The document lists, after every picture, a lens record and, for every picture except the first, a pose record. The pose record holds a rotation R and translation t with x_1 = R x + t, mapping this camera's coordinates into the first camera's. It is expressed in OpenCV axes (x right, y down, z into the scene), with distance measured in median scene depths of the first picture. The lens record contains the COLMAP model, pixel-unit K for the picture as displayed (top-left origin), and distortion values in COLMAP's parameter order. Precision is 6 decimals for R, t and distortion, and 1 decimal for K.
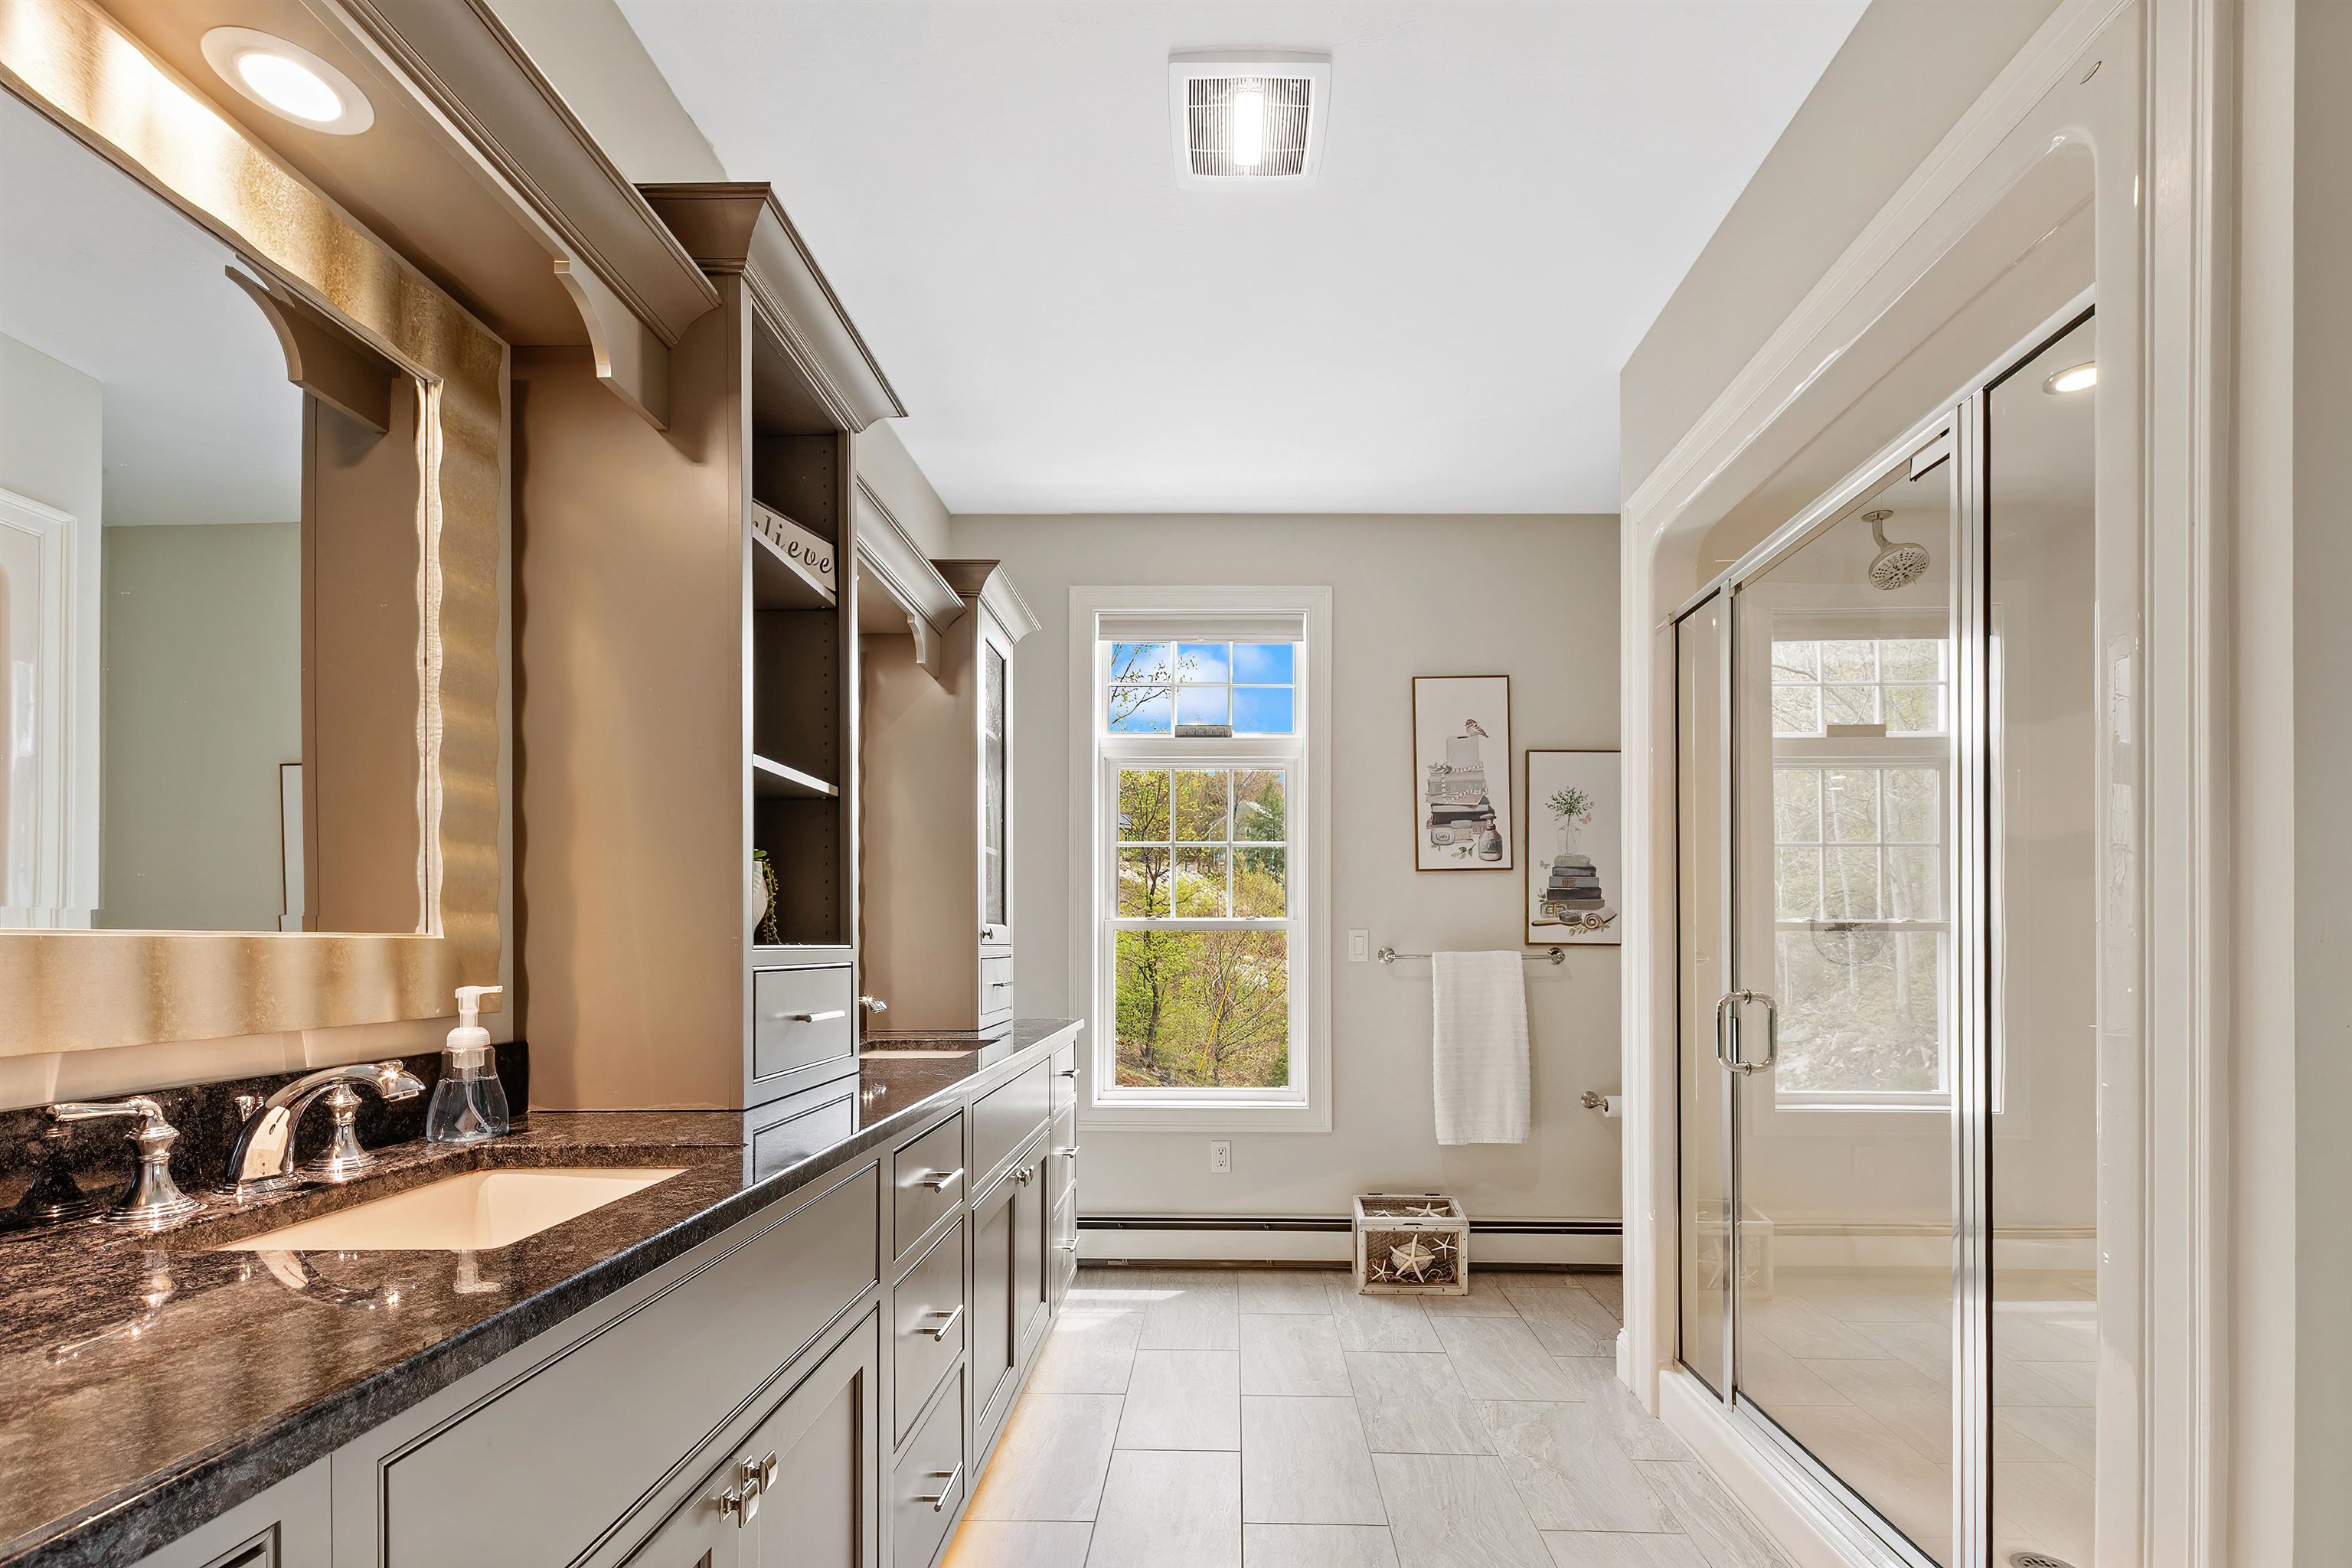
lens RADIAL K [[1032.7, 0, 1220.4], [0, 1032.7, 902.8], [0, 0, 1]] dist [0.004702, -0.001467]
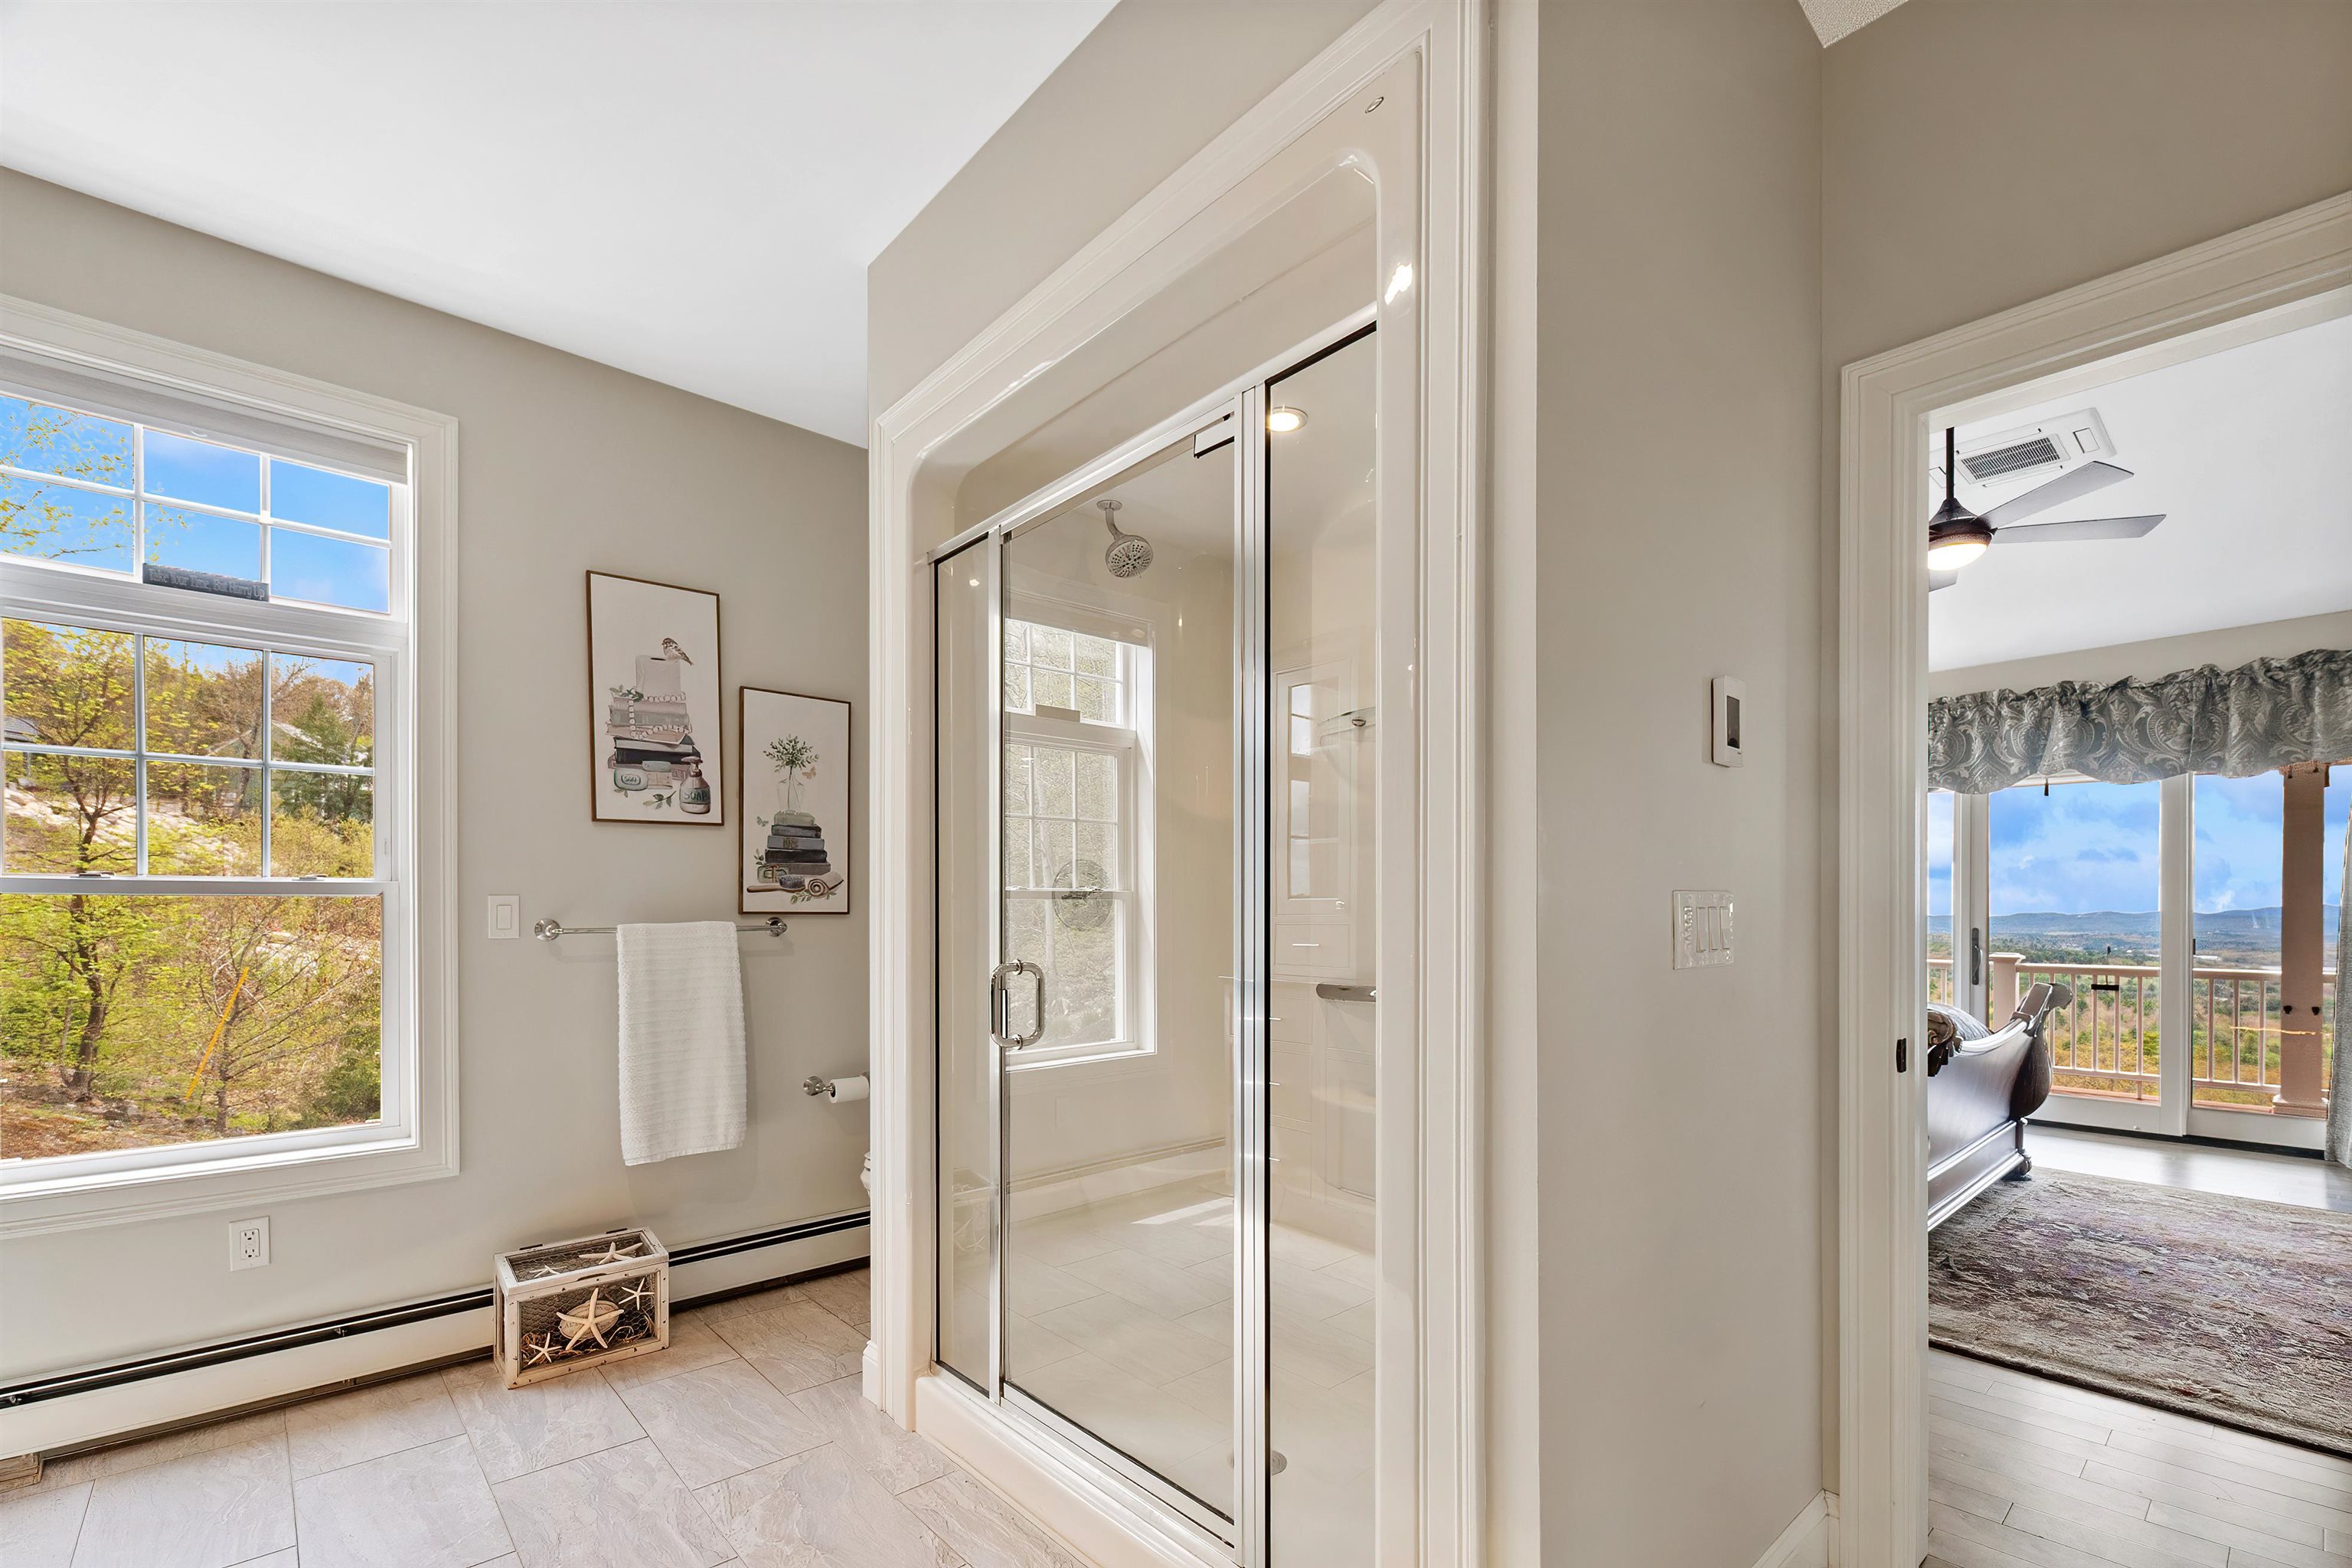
lens RADIAL K [[1032.7, 0, 1220.4], [0, 1032.7, 902.8], [0, 0, 1]] dist [0.004702, -0.001467]
pose [[0.722151, -0.000017, 0.691736, -0.009136], [-0.021257, 0.999527, 0.022216, 0.004035], [-0.691409, -0.030747, 0.721809, 0.118909]]
